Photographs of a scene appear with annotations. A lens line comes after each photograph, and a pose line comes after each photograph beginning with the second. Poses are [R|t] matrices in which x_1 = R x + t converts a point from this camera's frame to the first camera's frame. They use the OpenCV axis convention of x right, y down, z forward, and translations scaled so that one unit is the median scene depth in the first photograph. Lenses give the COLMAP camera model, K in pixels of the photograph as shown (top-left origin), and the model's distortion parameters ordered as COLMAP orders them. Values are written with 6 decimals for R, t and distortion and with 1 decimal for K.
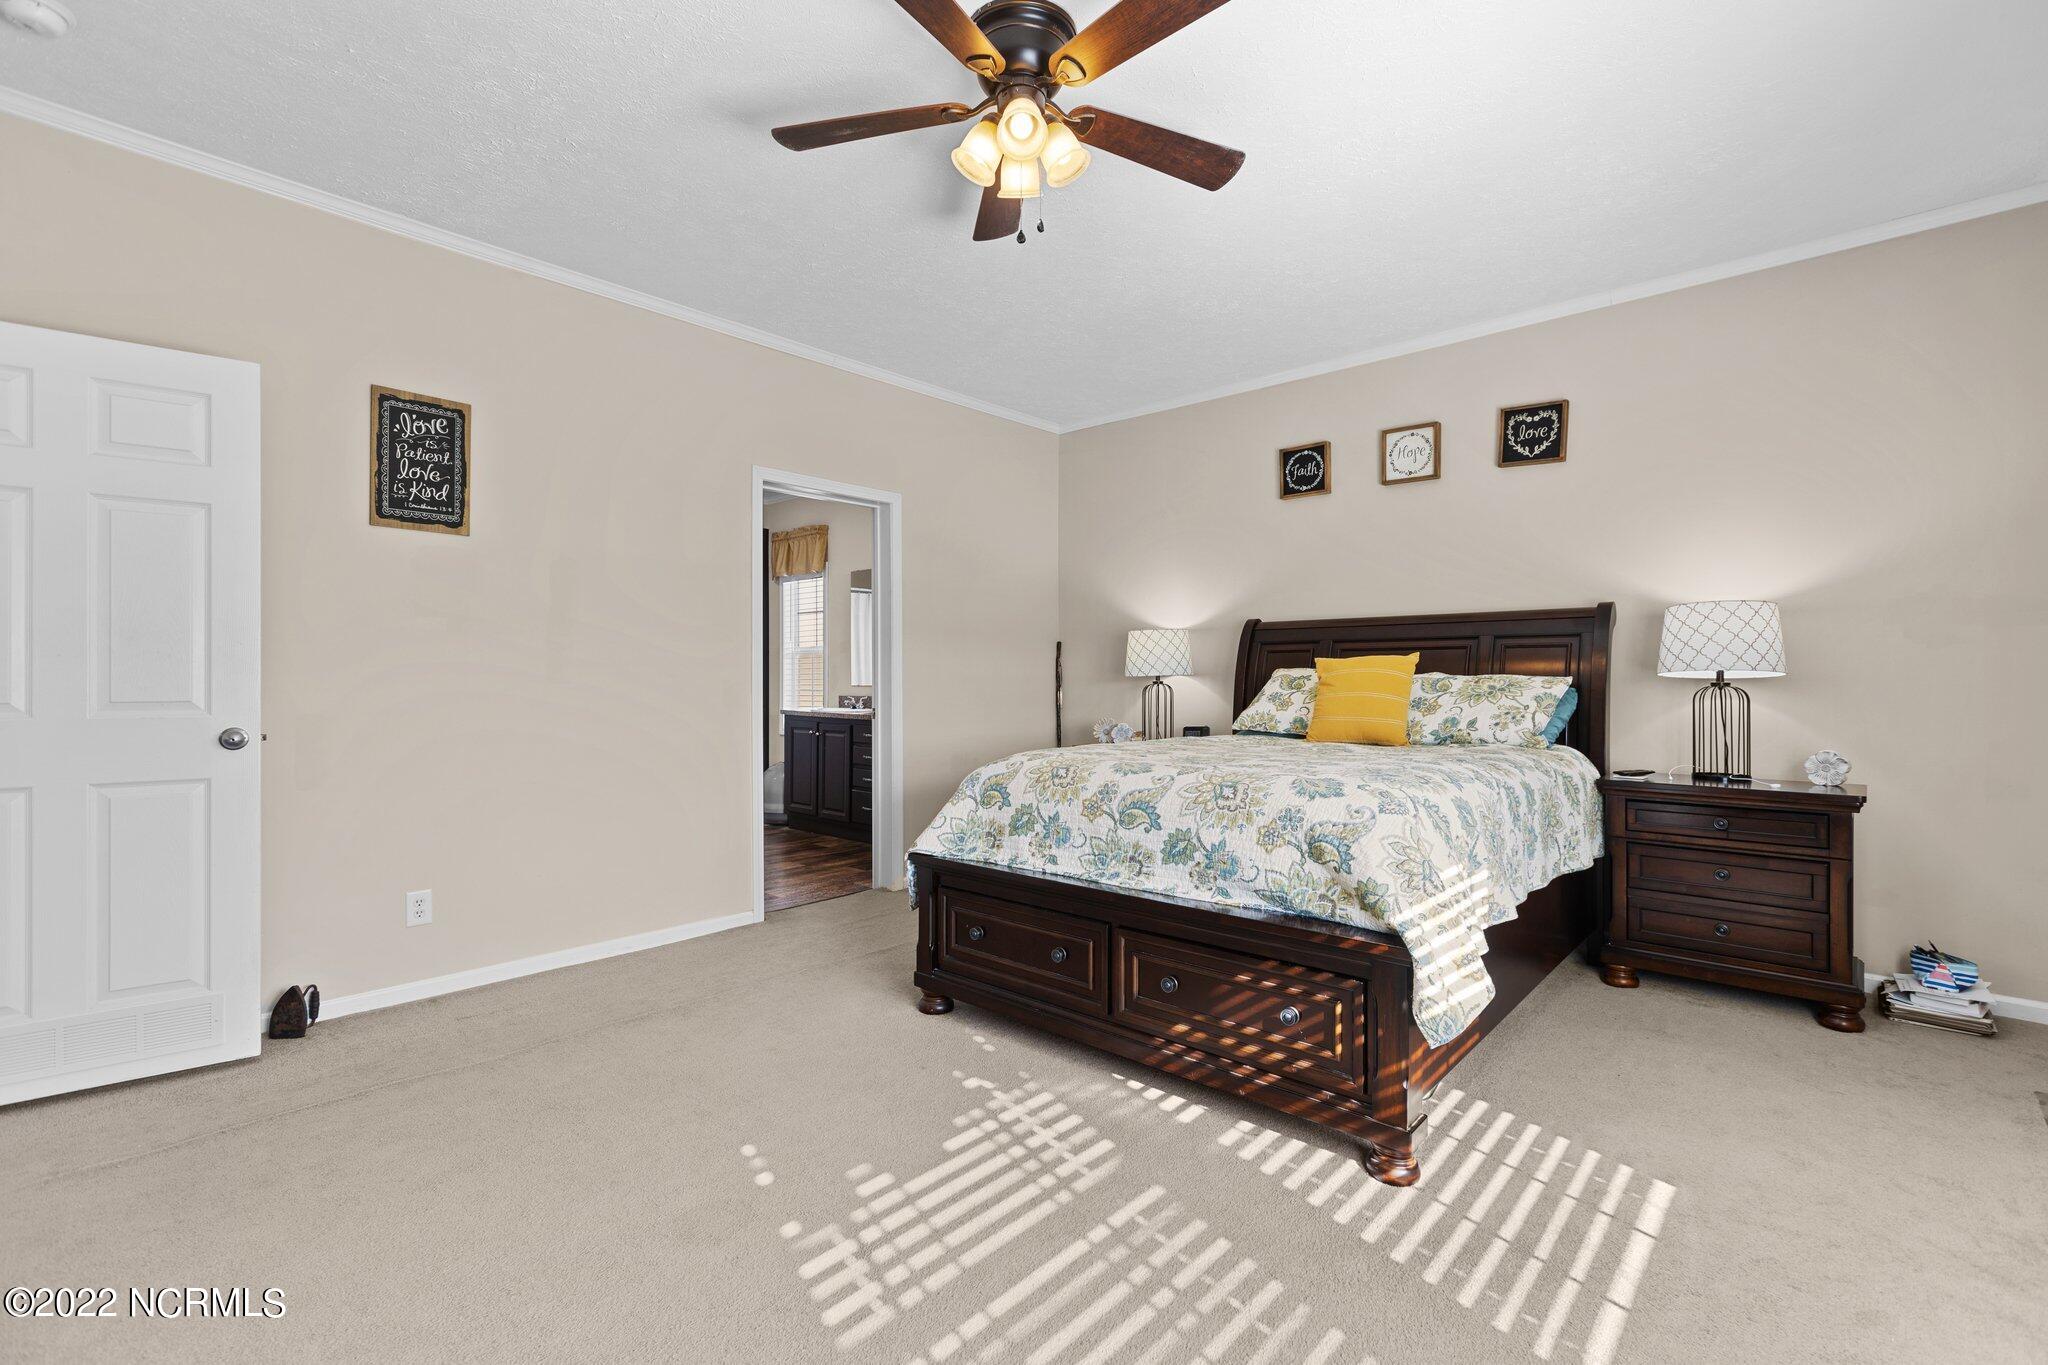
lens RADIAL K [[914.1, 0, 1022.7], [0, 914.1, 678.0], [0, 0, 1]] dist [0.001008, -0.000552]
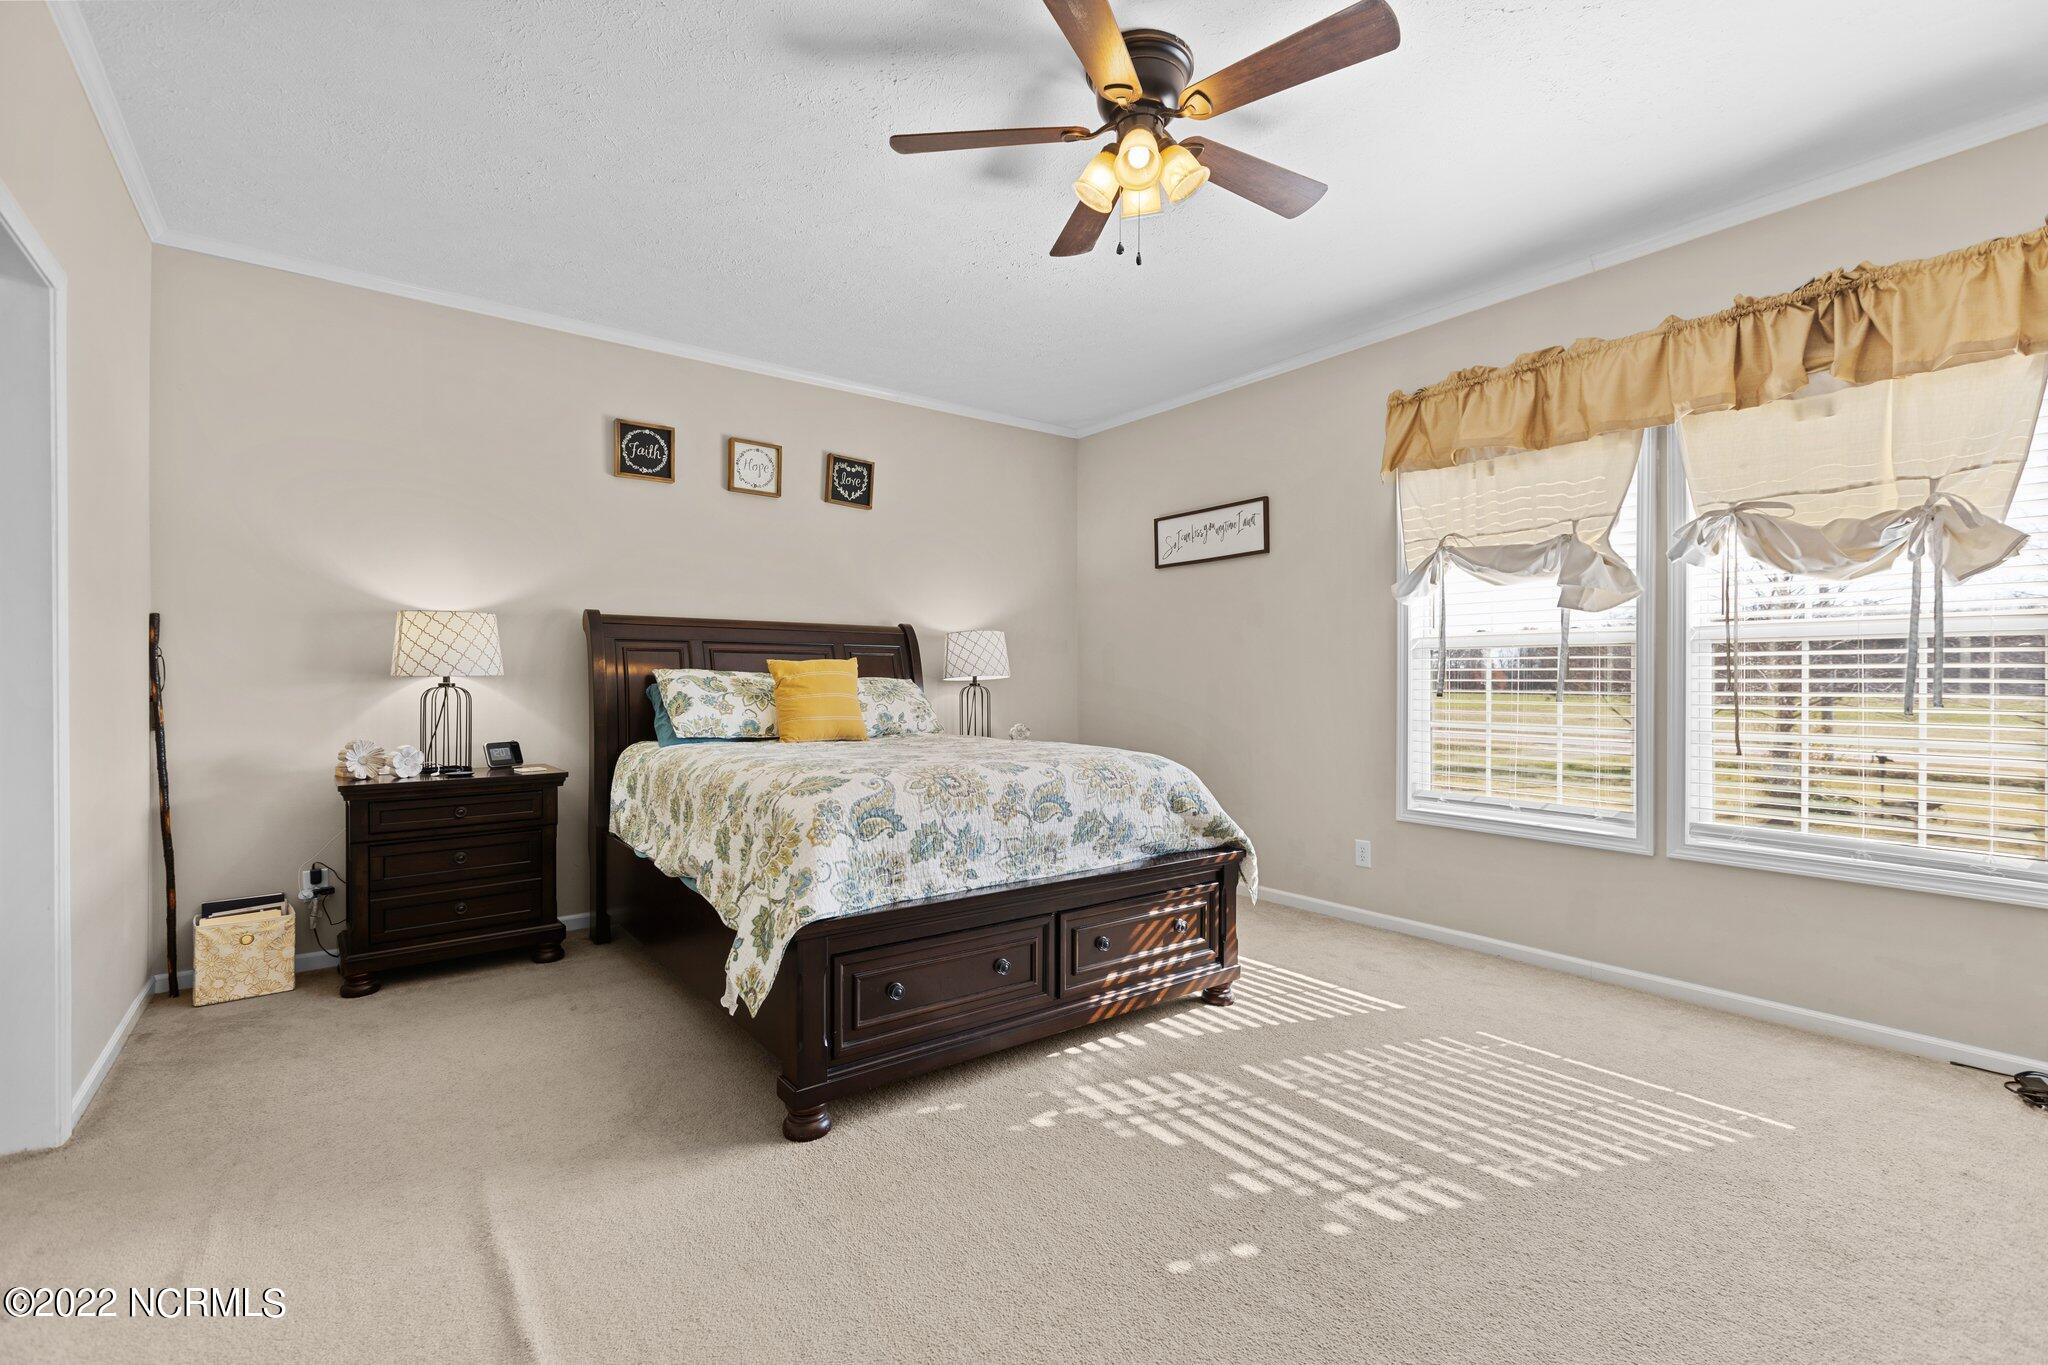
lens RADIAL K [[914.1, 0, 1033.6], [0, 914.1, 684.6], [0, 0, 1]] dist [0.001008, -0.000552]
pose [[0.176483, -0.001910, 0.984302, -0.959443], [-0.003392, 0.999991, 0.002549, 0.002937], [-0.984298, -0.003789, 0.176475, 0.850556]]
